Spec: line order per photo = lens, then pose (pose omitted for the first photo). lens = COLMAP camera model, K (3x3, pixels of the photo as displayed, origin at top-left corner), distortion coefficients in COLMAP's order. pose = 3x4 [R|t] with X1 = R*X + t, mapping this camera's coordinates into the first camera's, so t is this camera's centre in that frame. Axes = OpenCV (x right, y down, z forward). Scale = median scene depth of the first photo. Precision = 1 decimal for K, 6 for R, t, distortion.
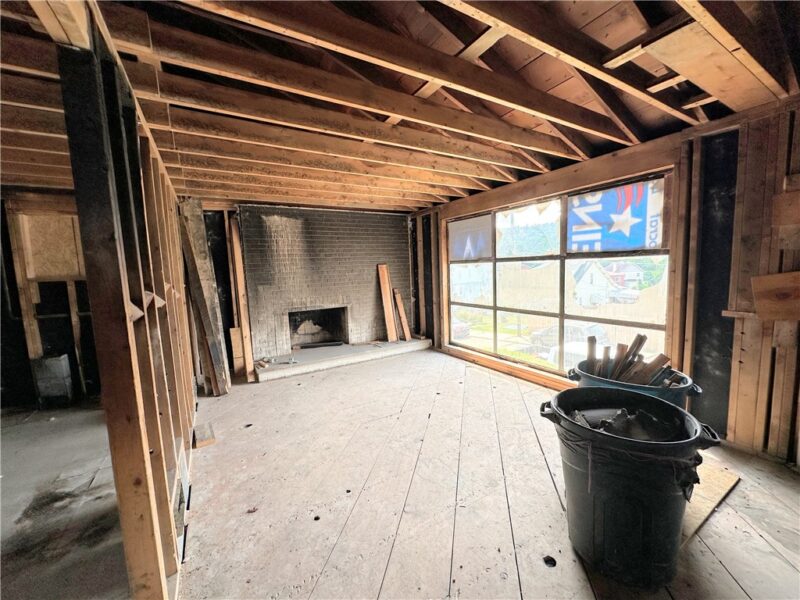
lens RADIAL K [[319.1, 0, 399.0], [0, 319.1, 300.4], [0, 0, 1]] dist [-0.002995, -0.000416]
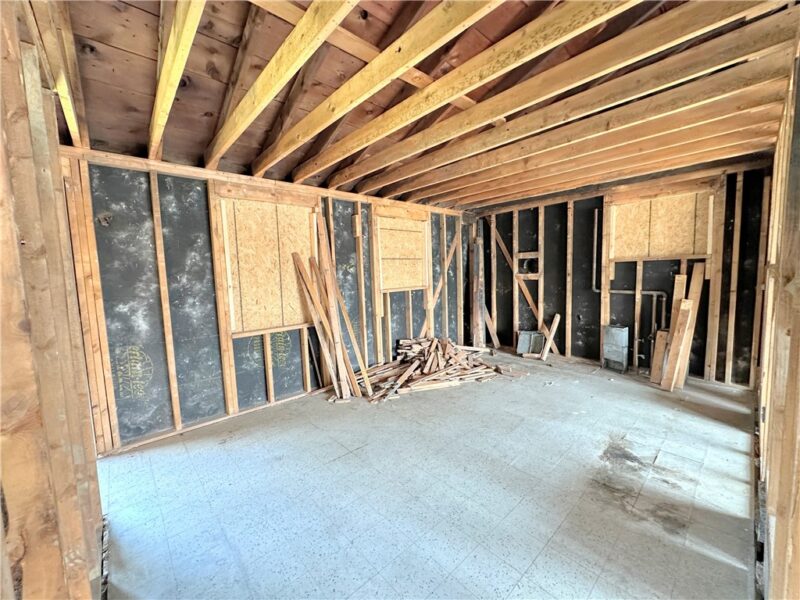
lens RADIAL K [[319.1, 0, 397.7], [0, 319.1, 299.6], [0, 0, 1]] dist [-0.002995, -0.000416]
pose [[0.193684, 0.121226, -0.973545, -0.143174], [-0.073260, 0.991353, 0.108868, 0.012045], [0.978325, 0.050236, 0.200891, -0.023523]]
